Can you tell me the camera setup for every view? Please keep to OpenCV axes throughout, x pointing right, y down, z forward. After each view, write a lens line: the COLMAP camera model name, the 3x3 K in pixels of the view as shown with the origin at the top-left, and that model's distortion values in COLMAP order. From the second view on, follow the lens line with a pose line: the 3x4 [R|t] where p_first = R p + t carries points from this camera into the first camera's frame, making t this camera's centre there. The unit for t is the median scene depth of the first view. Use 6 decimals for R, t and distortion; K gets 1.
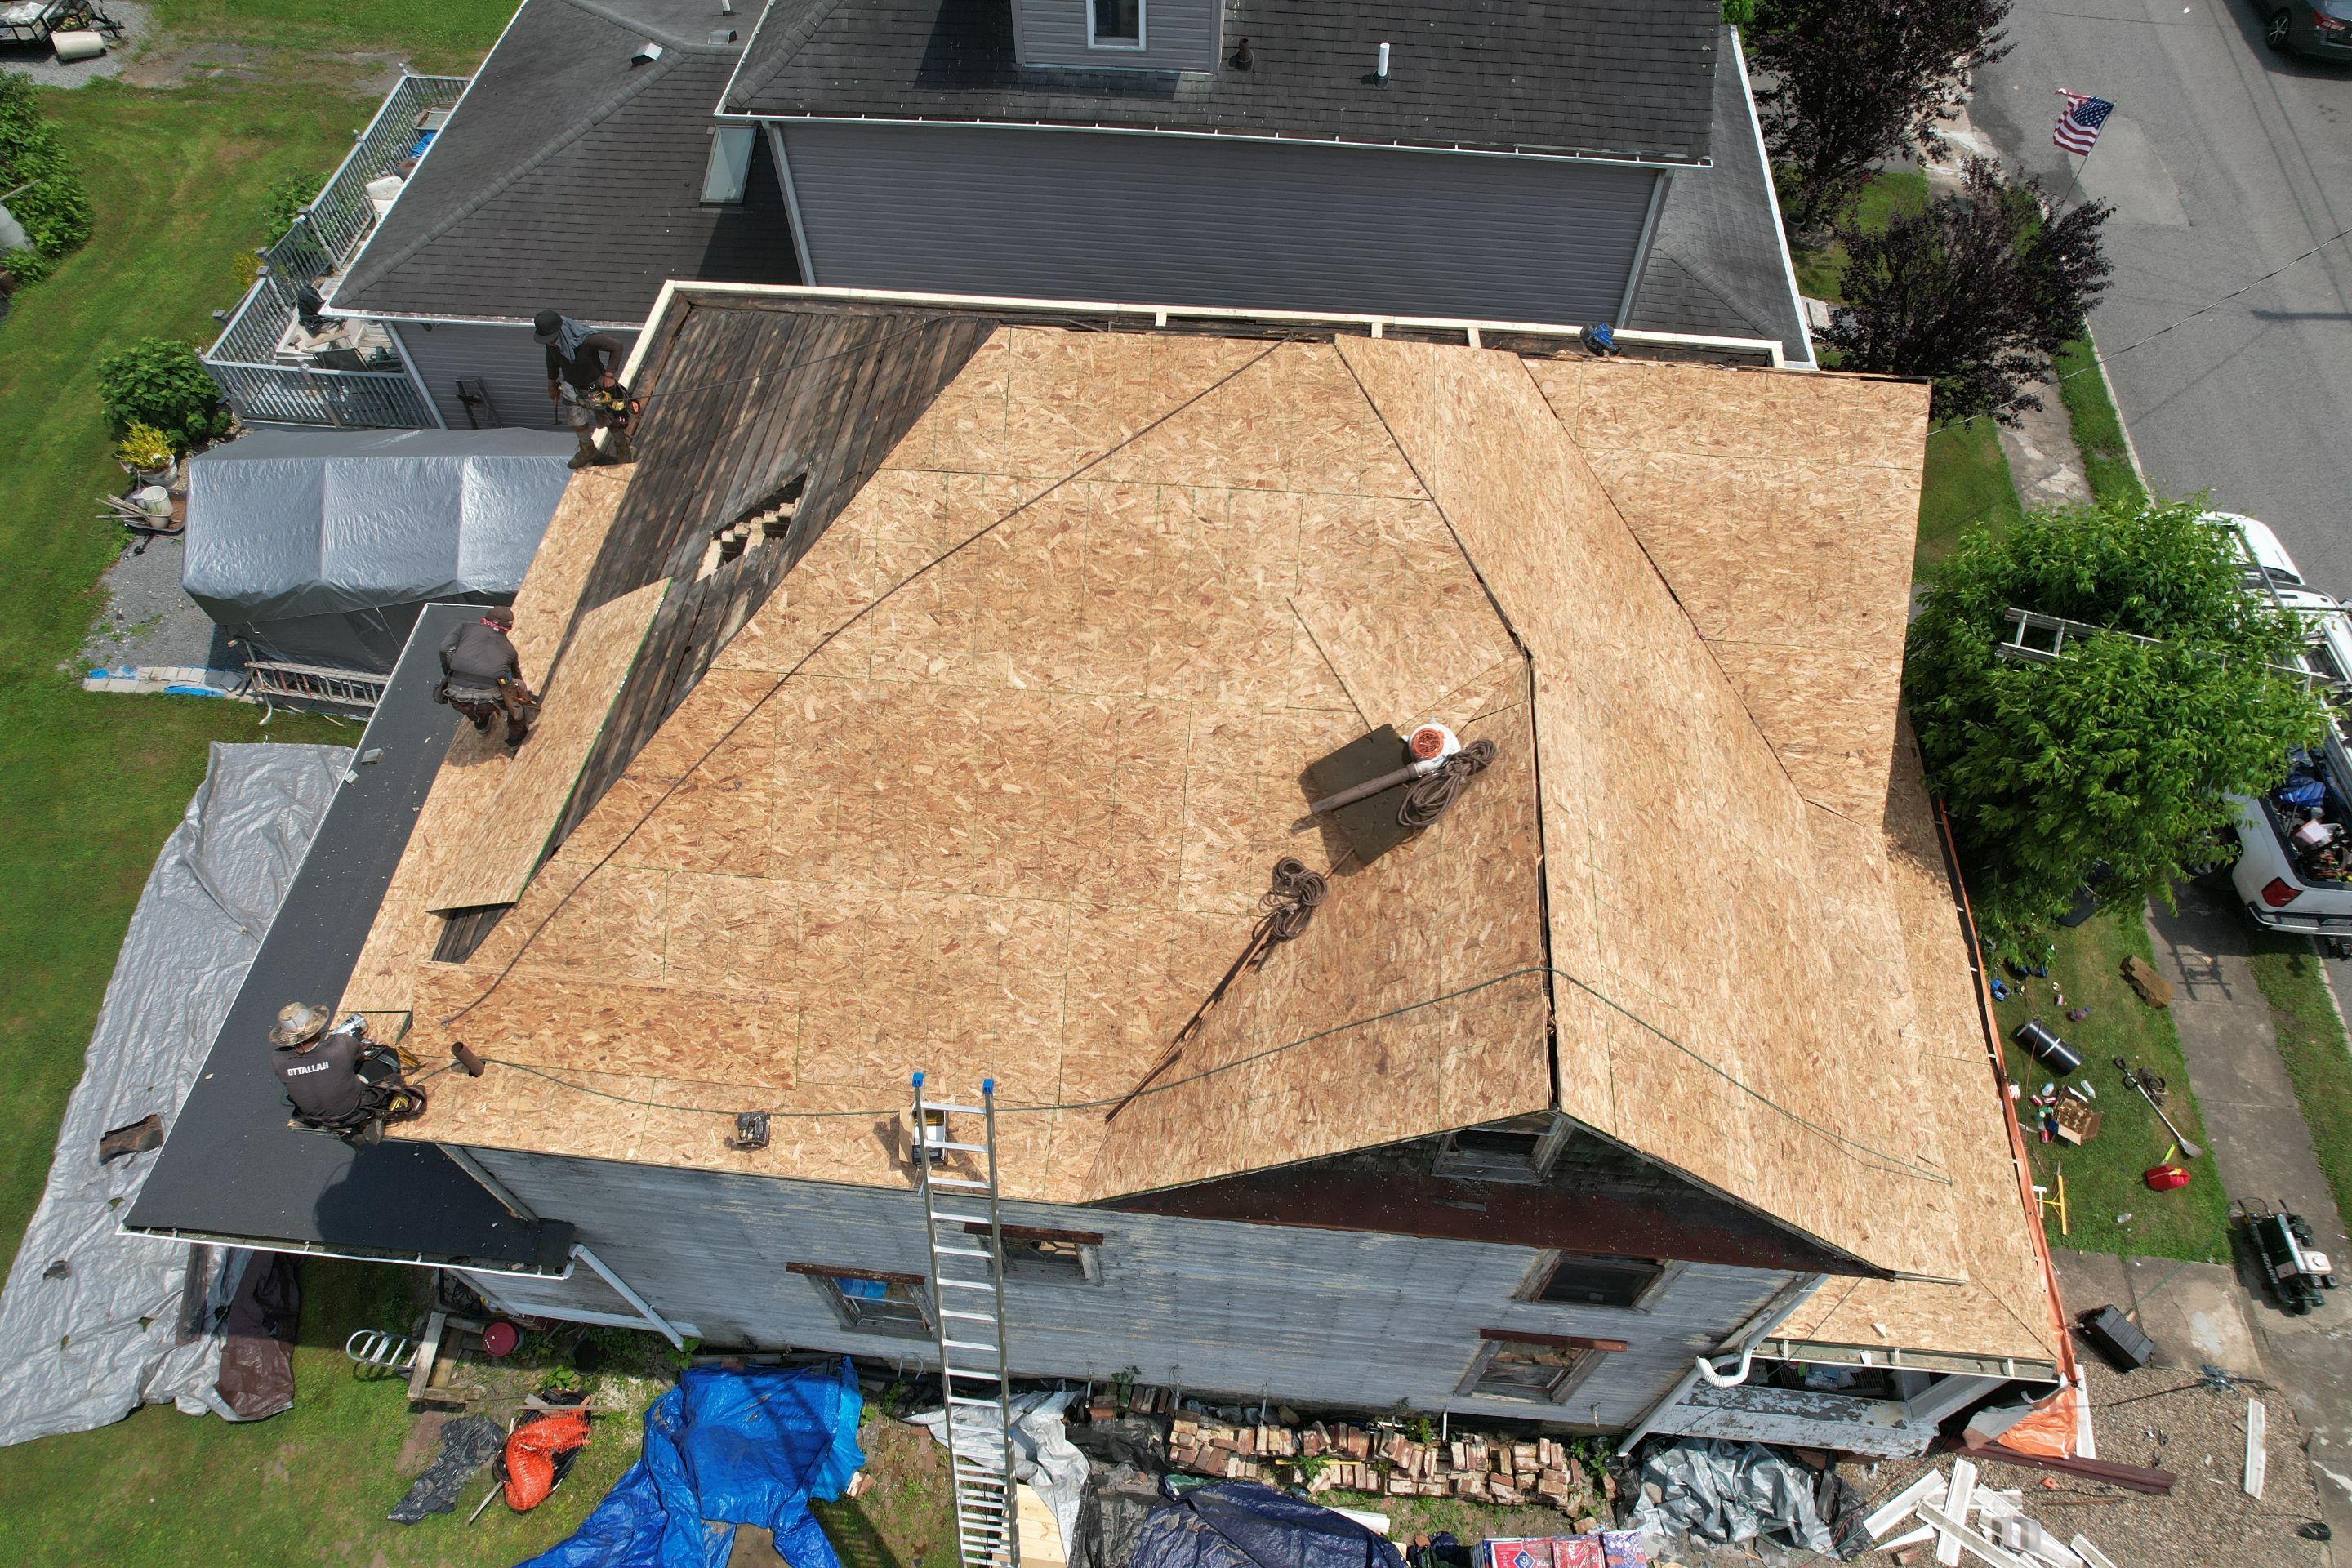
lens RADIAL K [[1511.9, 0, 1178.2], [0, 1511.9, 788.7], [0, 0, 1]] dist [-0.078592, 0.072082]
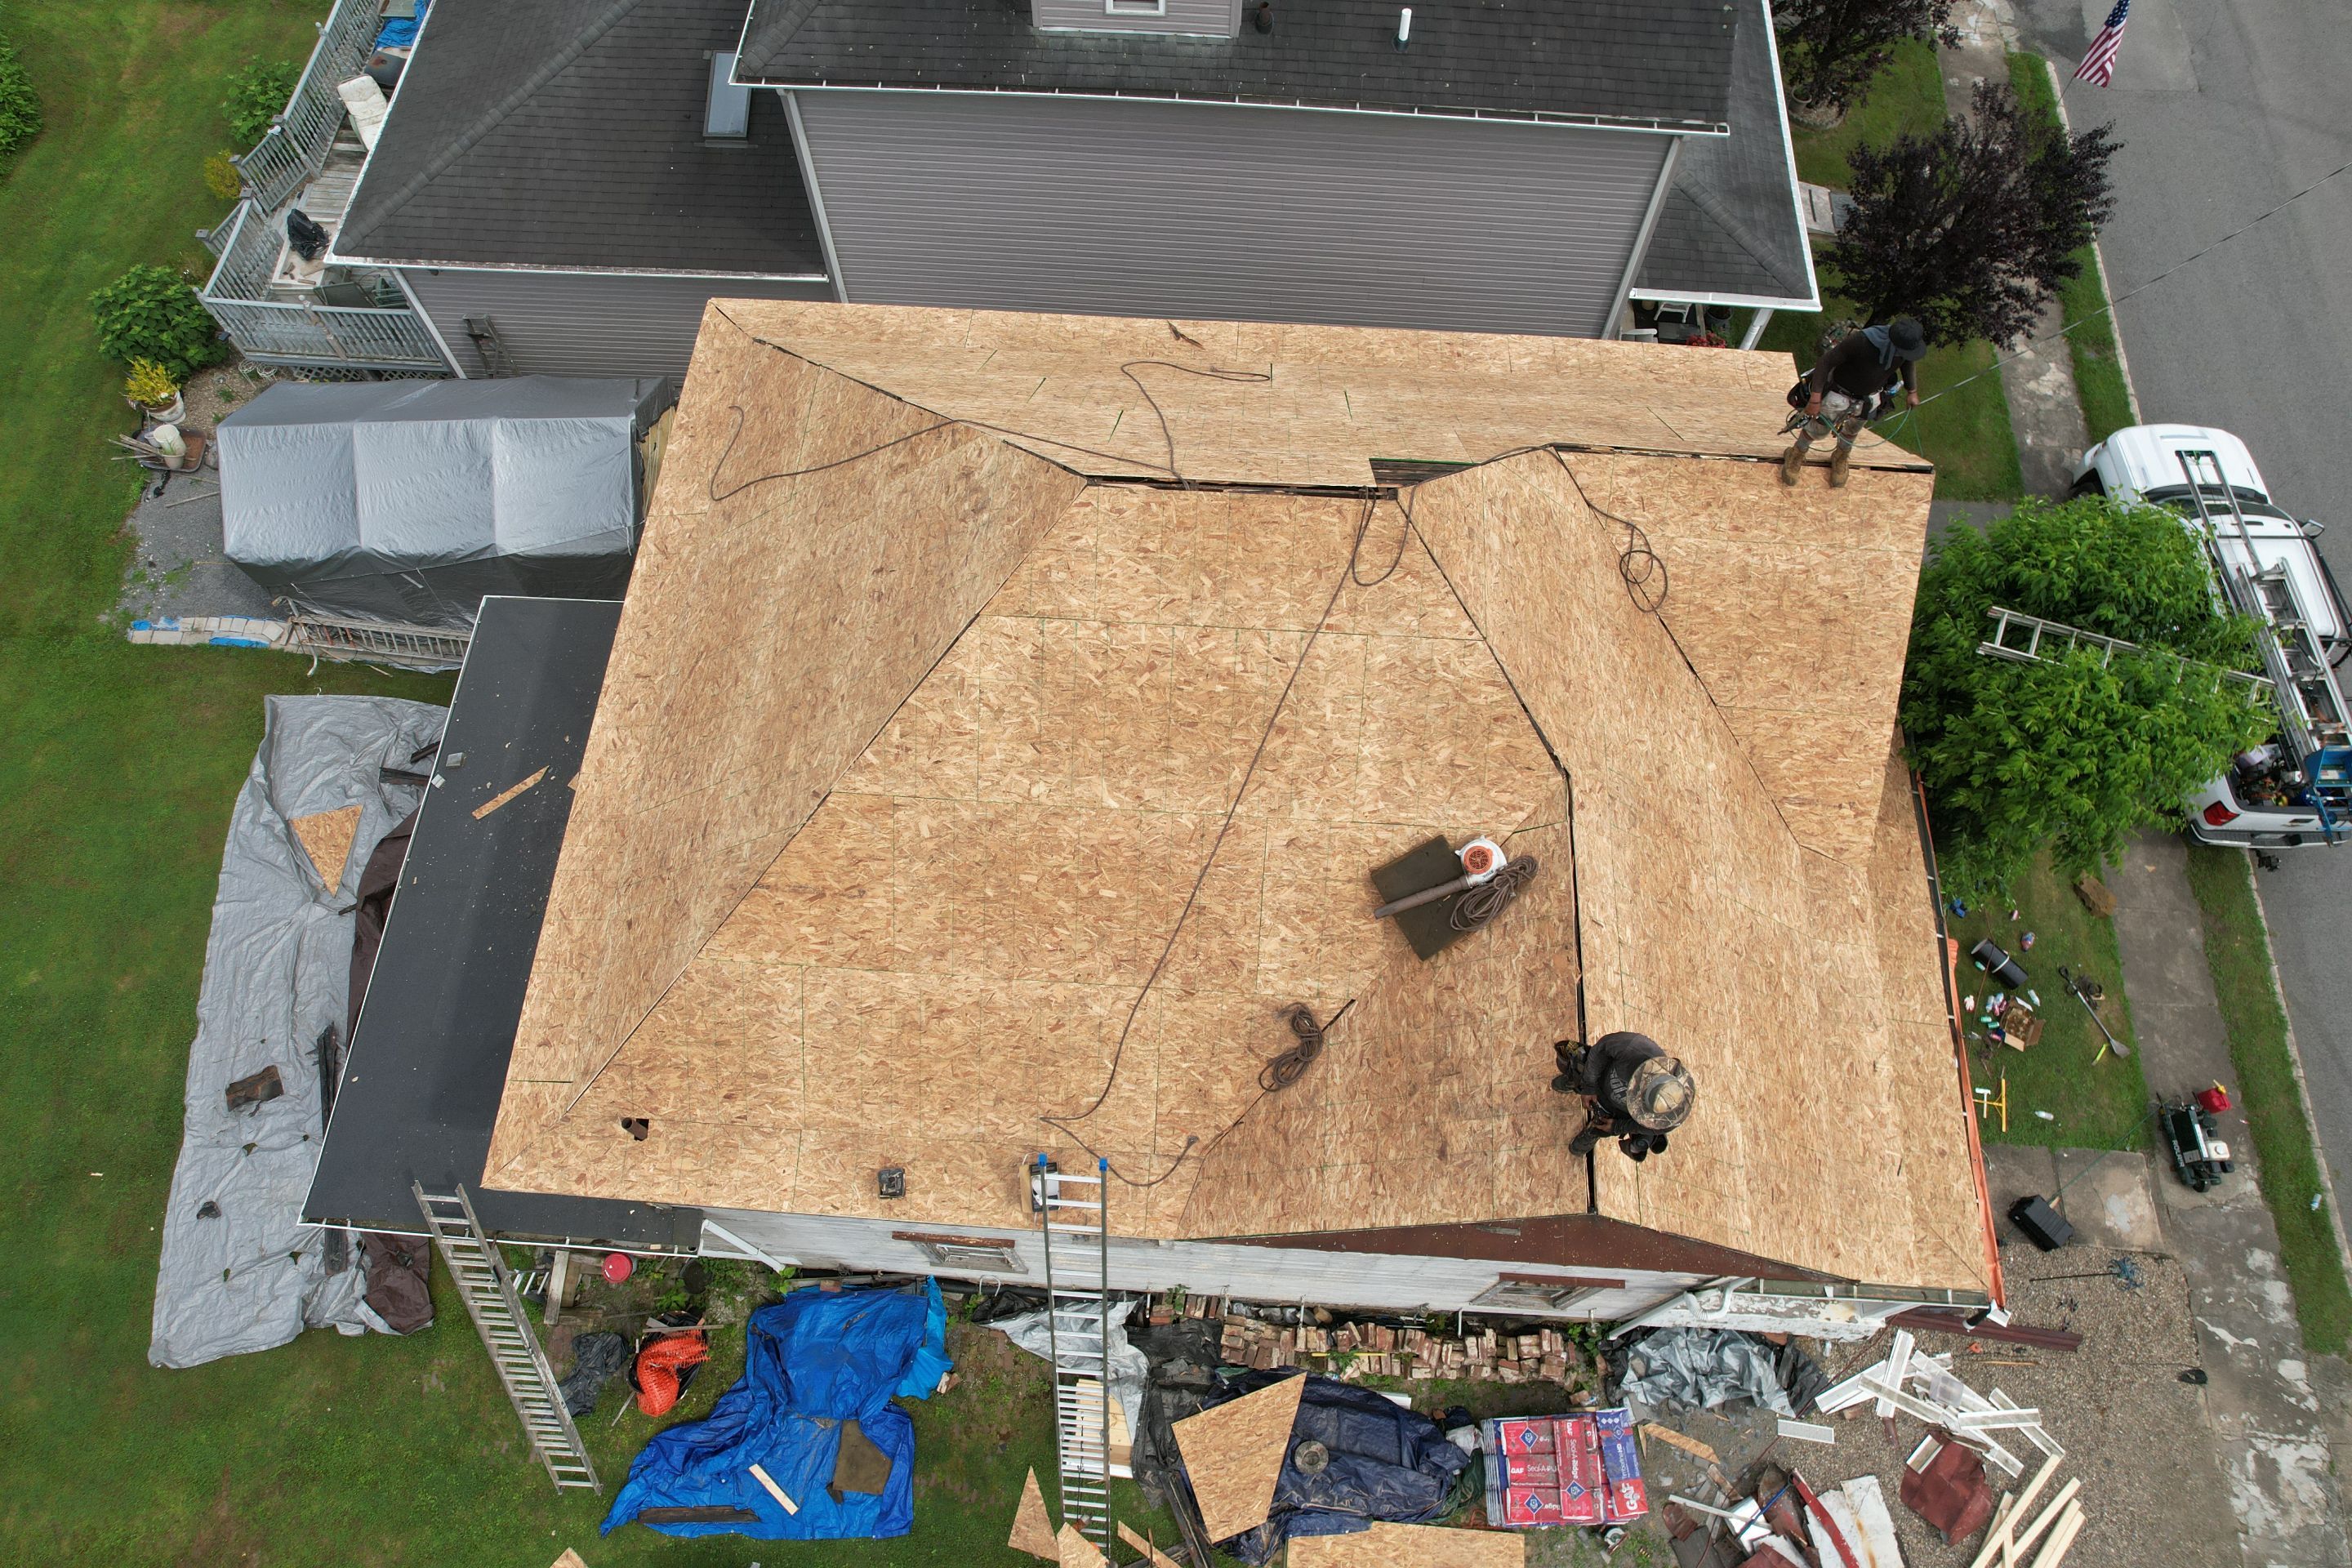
lens RADIAL K [[1511.9, 0, 1177.6], [0, 1511.9, 792.0], [0, 0, 1]] dist [-0.078592, 0.072082]
pose [[0.999550, -0.023458, 0.018720, -0.048456], [0.020171, 0.986954, 0.159733, -0.158735], [-0.022223, -0.159284, 0.986983, -0.064024]]
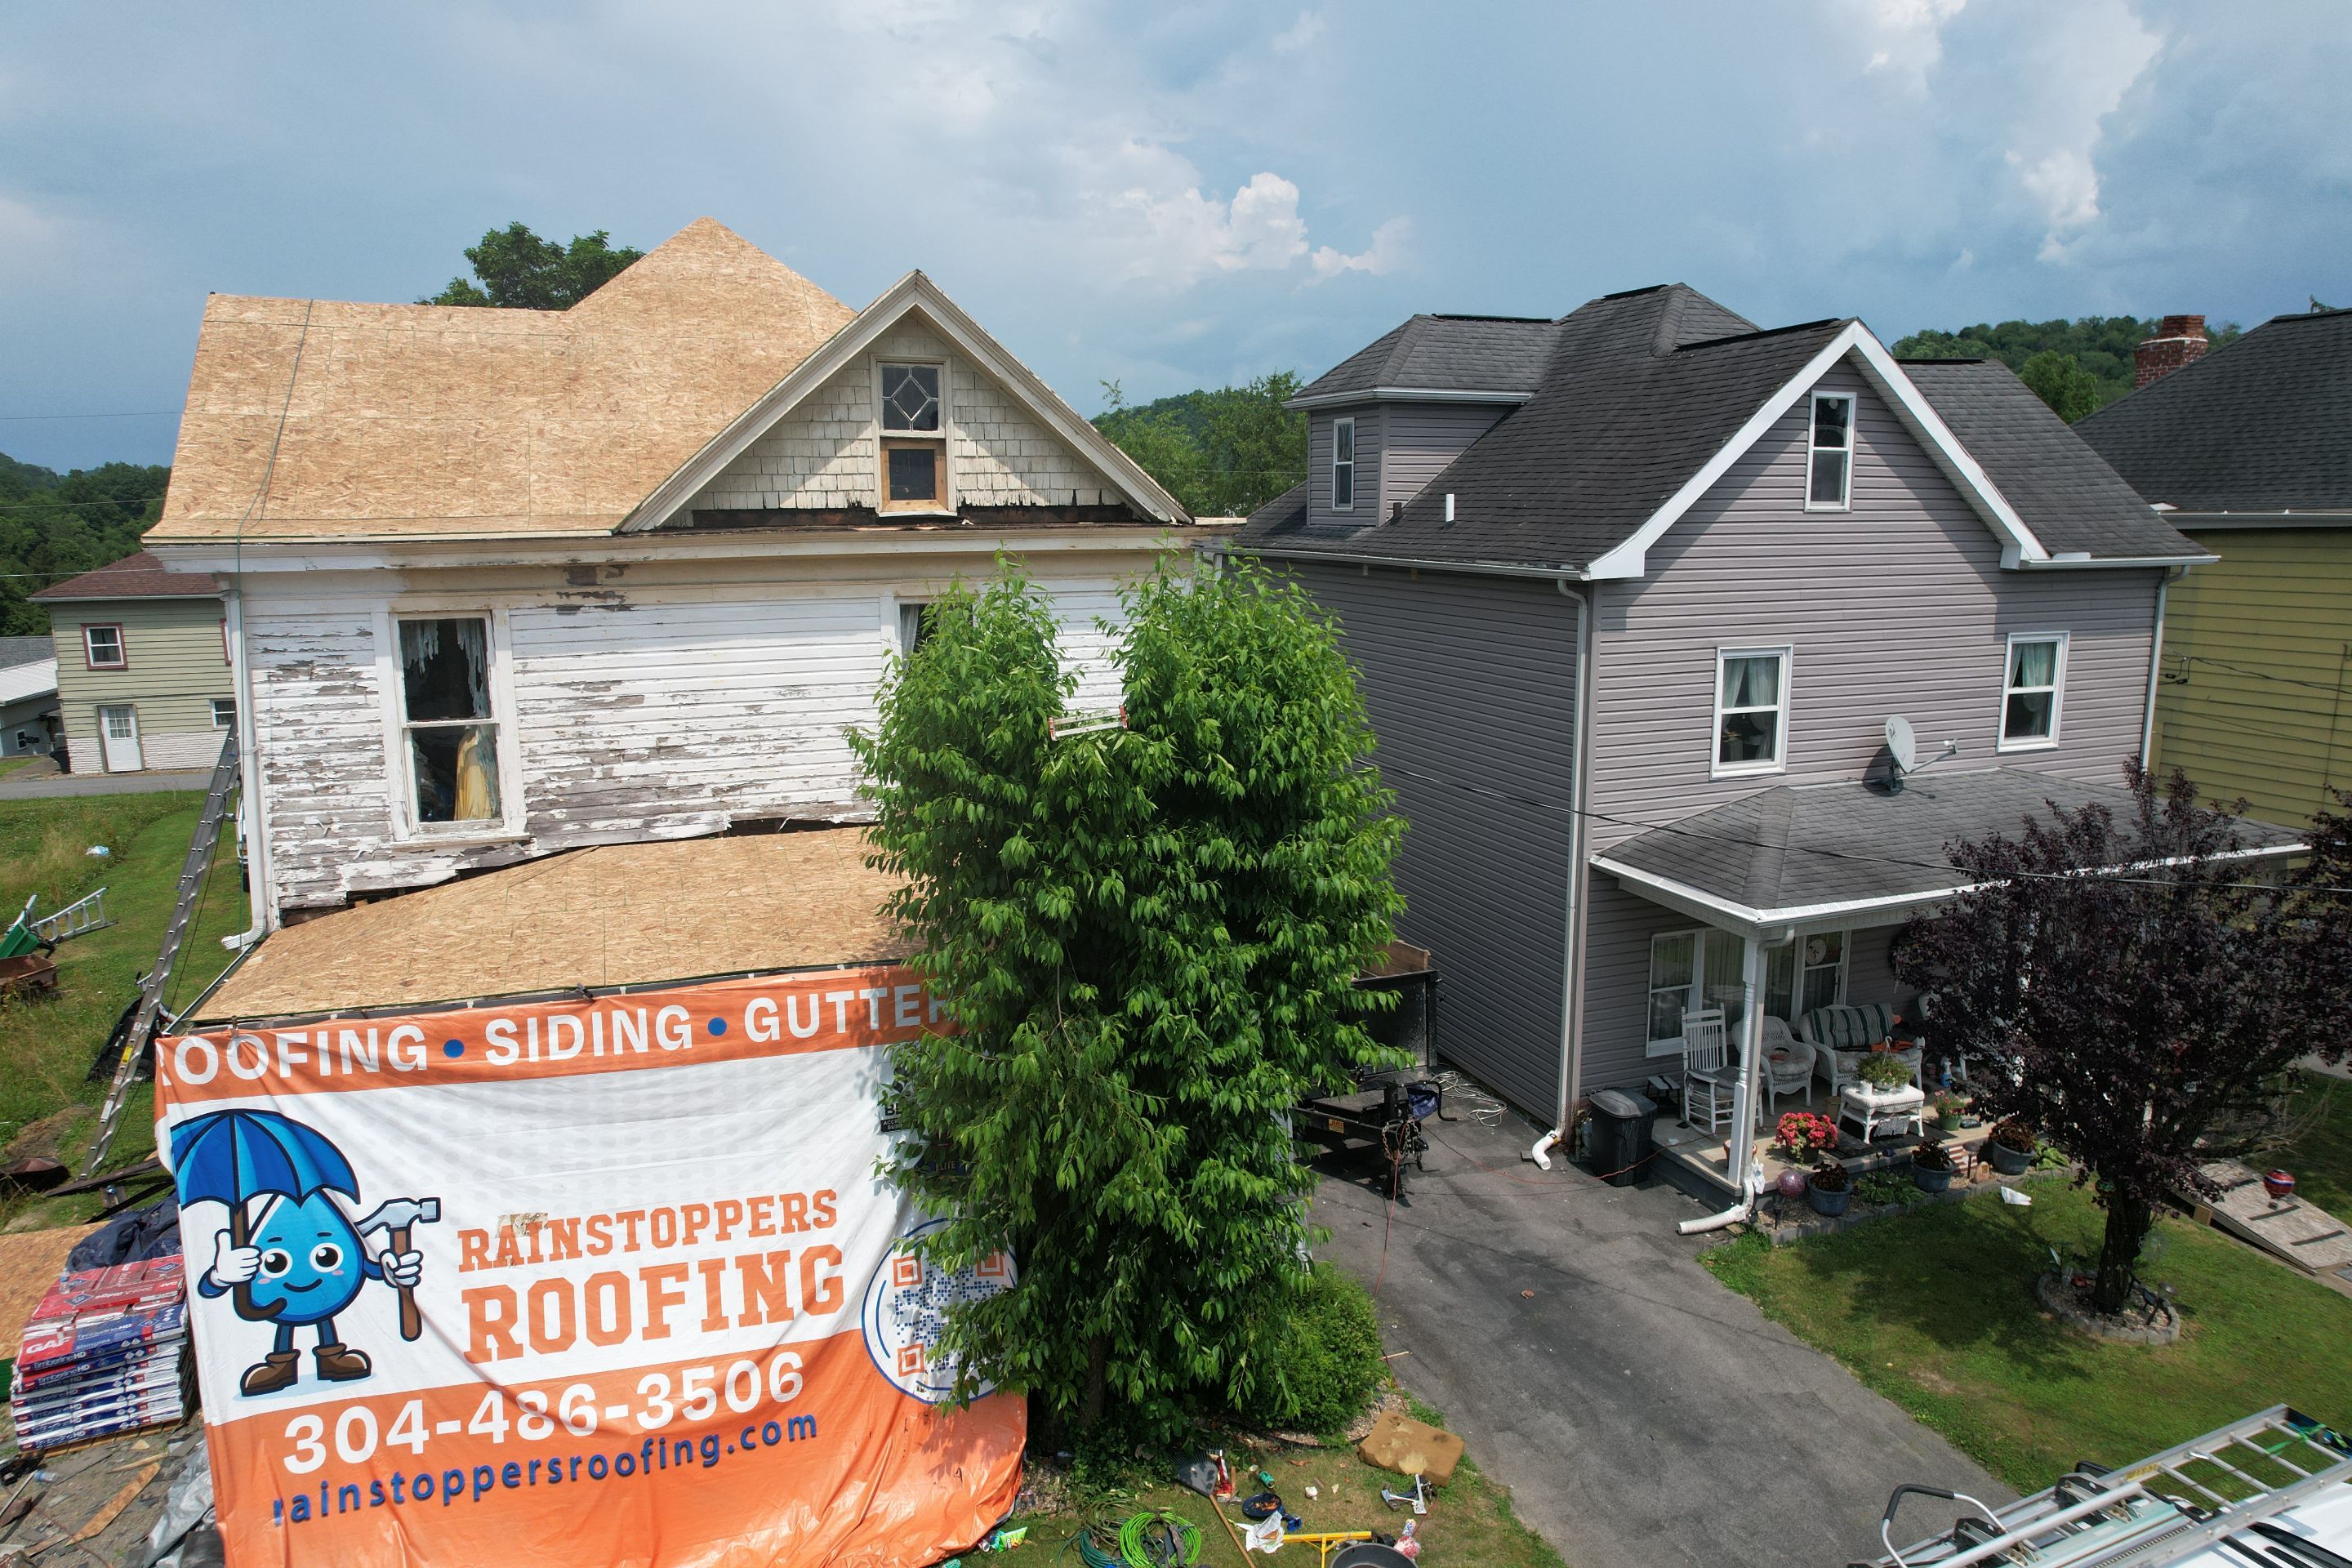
lens RADIAL K [[1511.9, 0, 1173.0], [0, 1511.9, 778.4], [0, 0, 1]] dist [-0.078592, 0.072082]
pose [[0.432018, 0.158115, -0.887896, 1.184634], [-0.741532, 0.622630, -0.249926, 0.081596], [0.513313, 0.766376, 0.386235, 0.667638]]
